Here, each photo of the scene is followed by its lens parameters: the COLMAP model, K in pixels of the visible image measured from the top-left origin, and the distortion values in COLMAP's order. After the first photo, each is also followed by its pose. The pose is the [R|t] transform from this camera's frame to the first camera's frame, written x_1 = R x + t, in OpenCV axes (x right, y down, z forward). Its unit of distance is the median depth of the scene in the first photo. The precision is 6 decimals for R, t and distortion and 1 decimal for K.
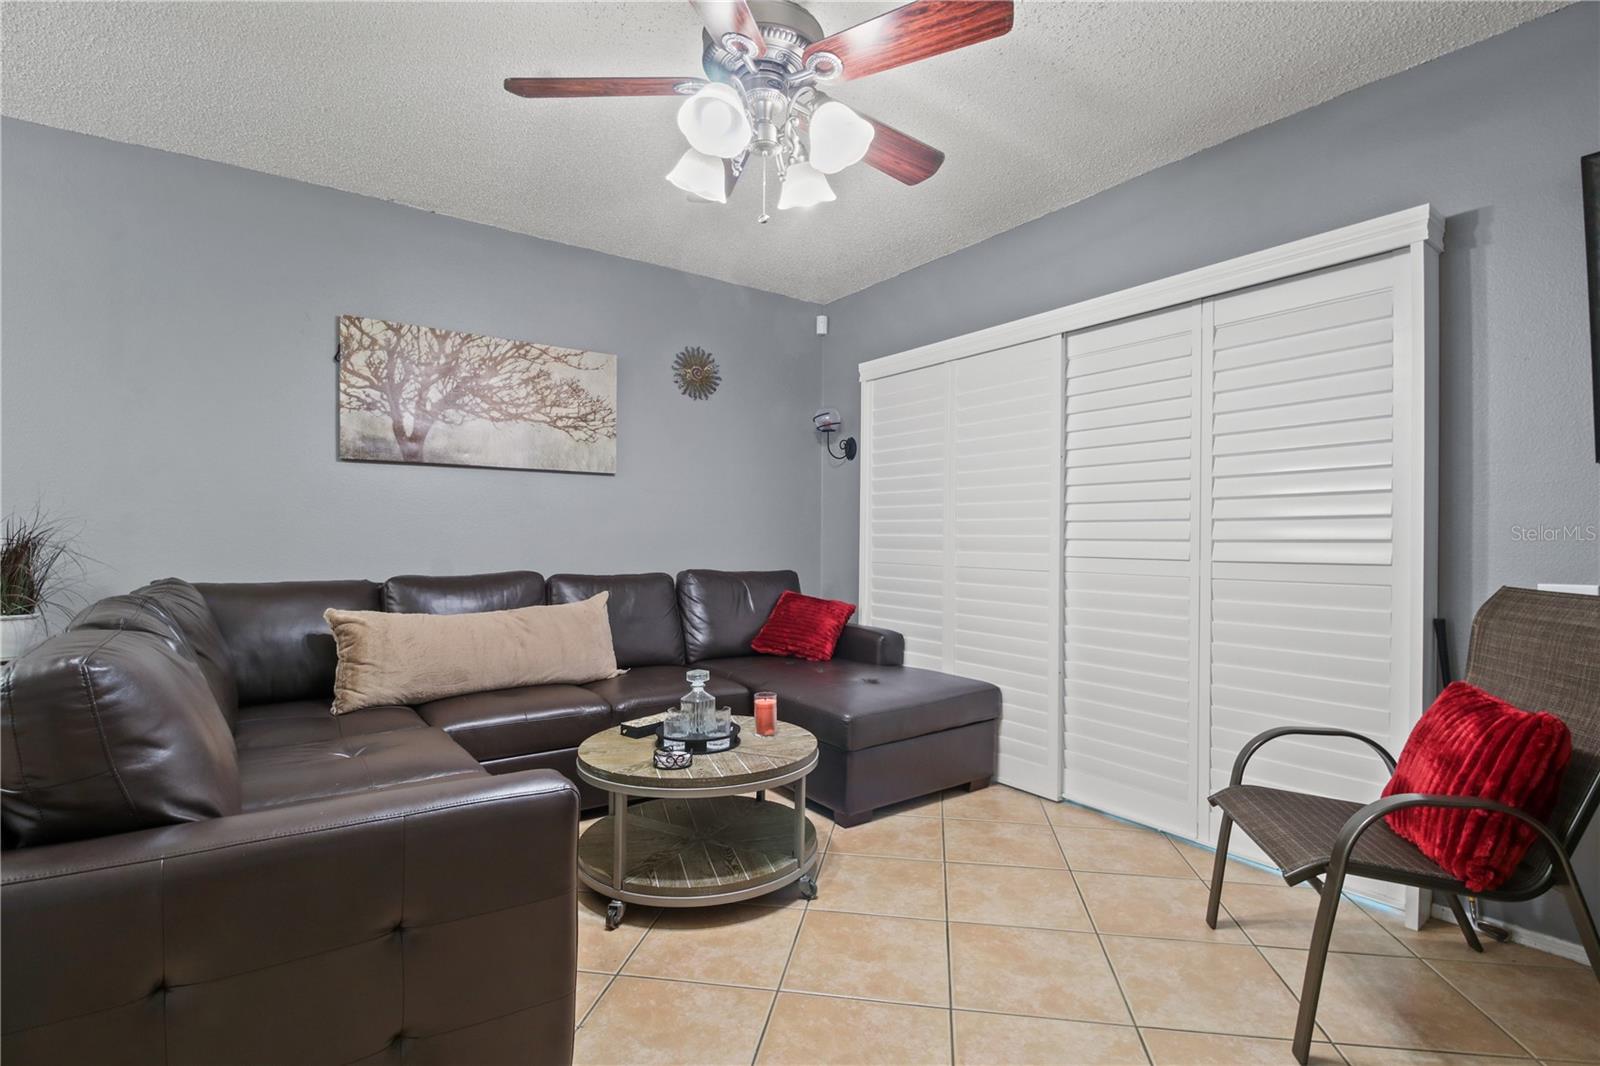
lens RADIAL K [[757.6, 0, 800.0], [0, 757.6, 533.0], [0, 0, 1]] dist [-0.002561, -0.000290]
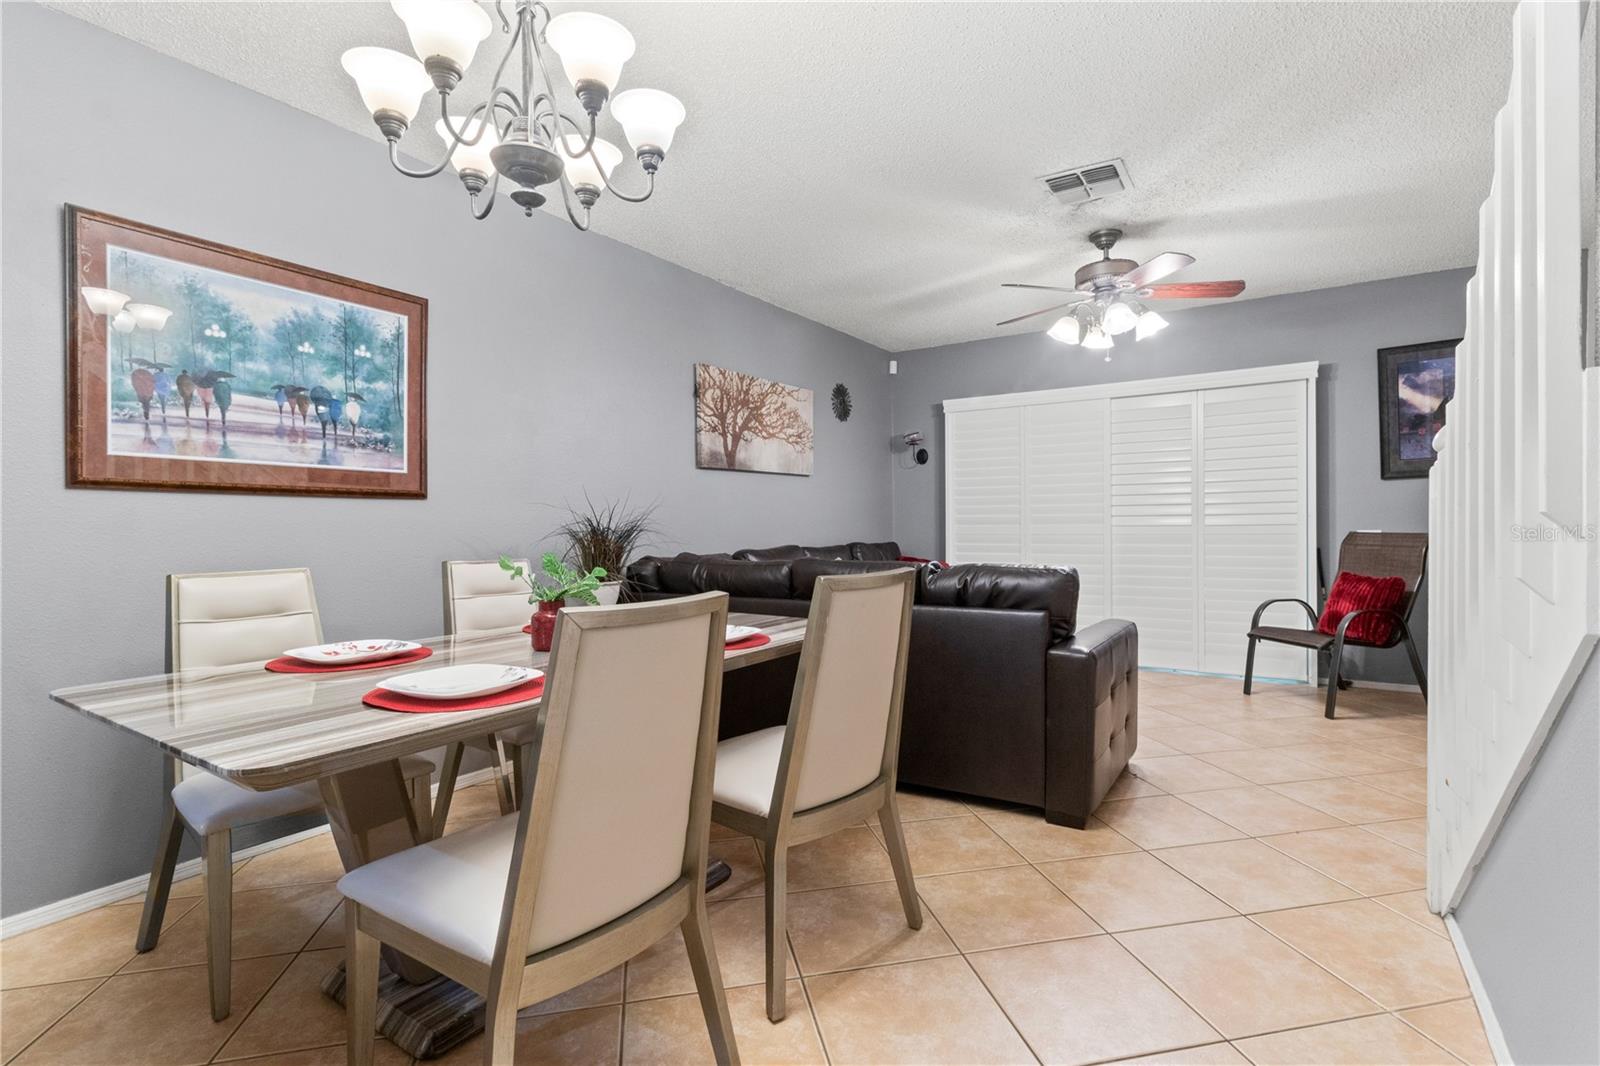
lens RADIAL K [[735.4, 0, 789.0], [0, 735.4, 544.6], [0, 0, 1]] dist [-0.002132, 0.000023]
pose [[0.939159, -0.029561, 0.342207, -0.875739], [0.015576, 0.998930, 0.043543, -0.010981], [-0.343128, -0.035563, 0.938615, -0.319951]]
